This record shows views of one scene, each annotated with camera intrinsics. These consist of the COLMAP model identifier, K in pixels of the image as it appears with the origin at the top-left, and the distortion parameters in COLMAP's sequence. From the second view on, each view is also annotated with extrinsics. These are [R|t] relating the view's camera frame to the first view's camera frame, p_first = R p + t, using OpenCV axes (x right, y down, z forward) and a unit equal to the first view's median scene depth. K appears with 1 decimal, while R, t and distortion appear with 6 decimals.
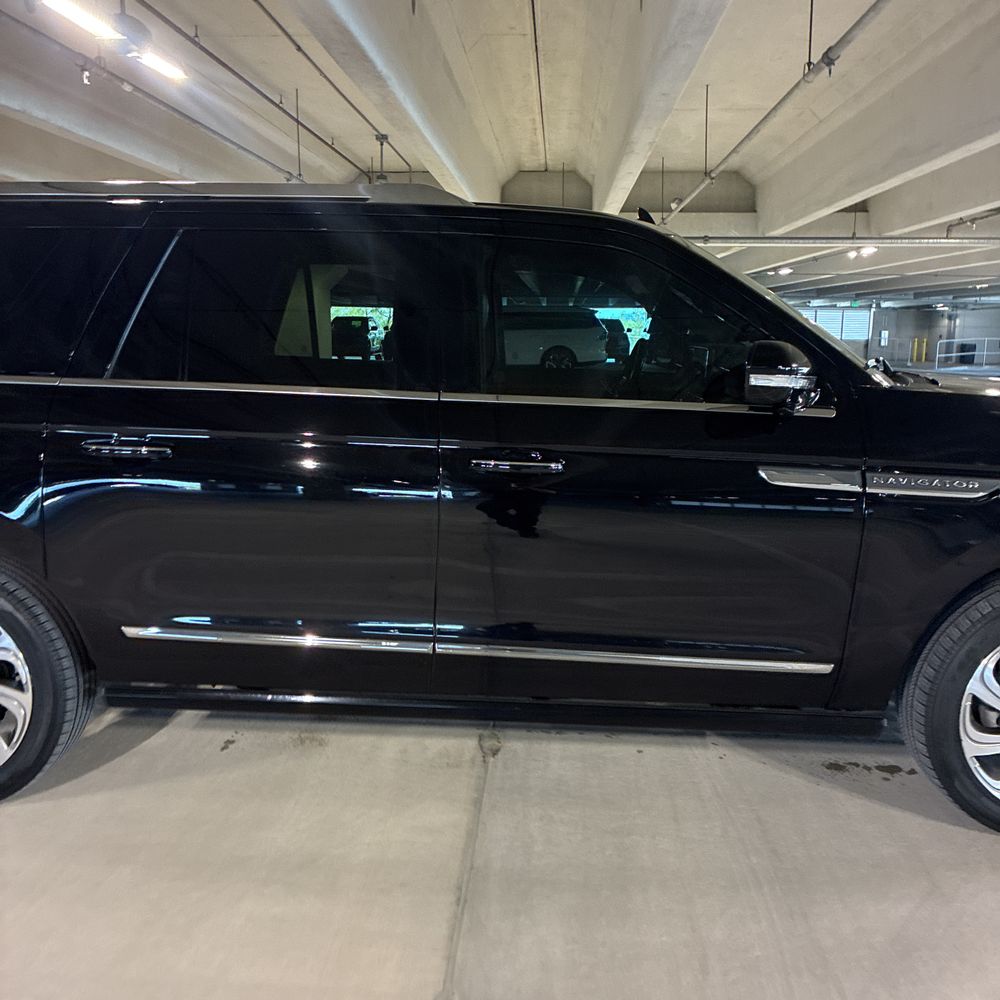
lens RADIAL K [[1033.4, 0, 499.3], [0, 1033.4, 506.2], [0, 0, 1]] dist [0.031641, 0.000000]
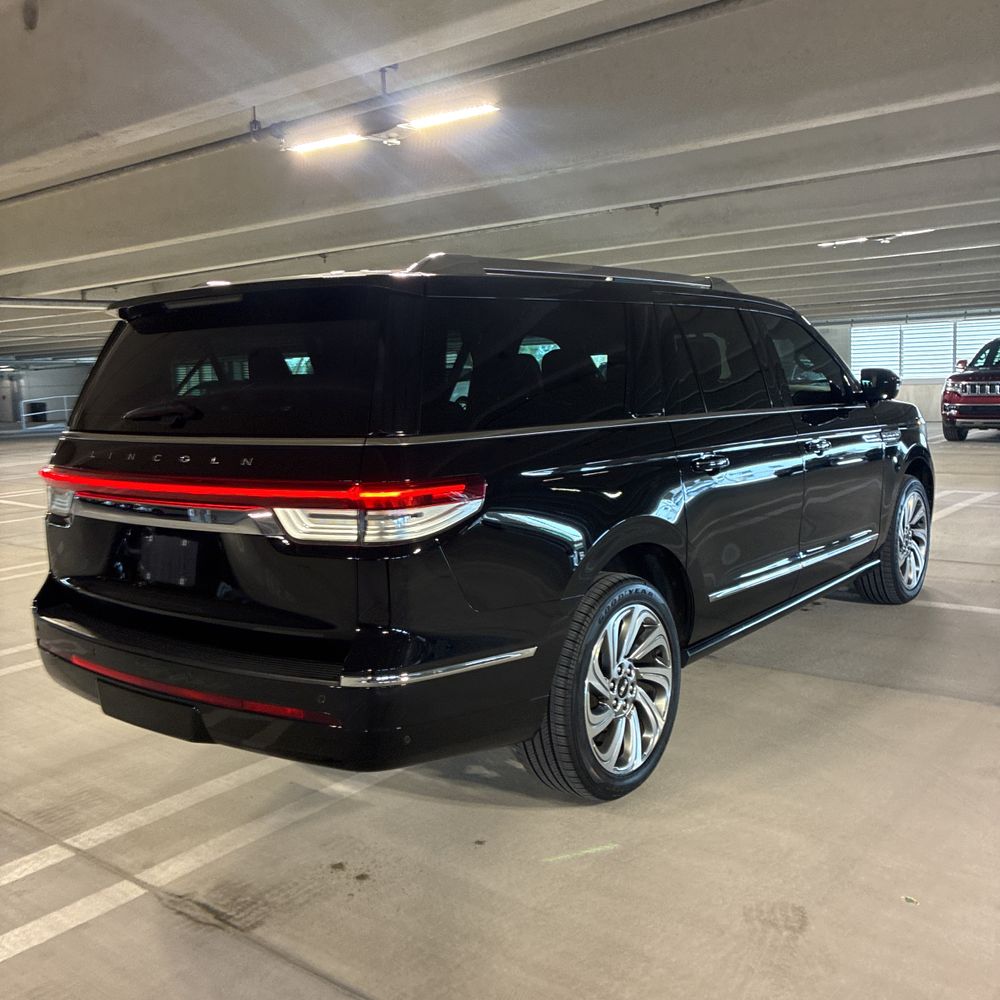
lens RADIAL K [[1033.4, 0, 503.3], [0, 1033.4, 484.5], [0, 0, 1]] dist [0.031641, 0.000000]
pose [[0.560778, -0.126265, 0.818282, -1.295338], [0.189767, 0.981596, 0.021416, -0.083748], [-0.805926, 0.143273, 0.574418, 0.349067]]
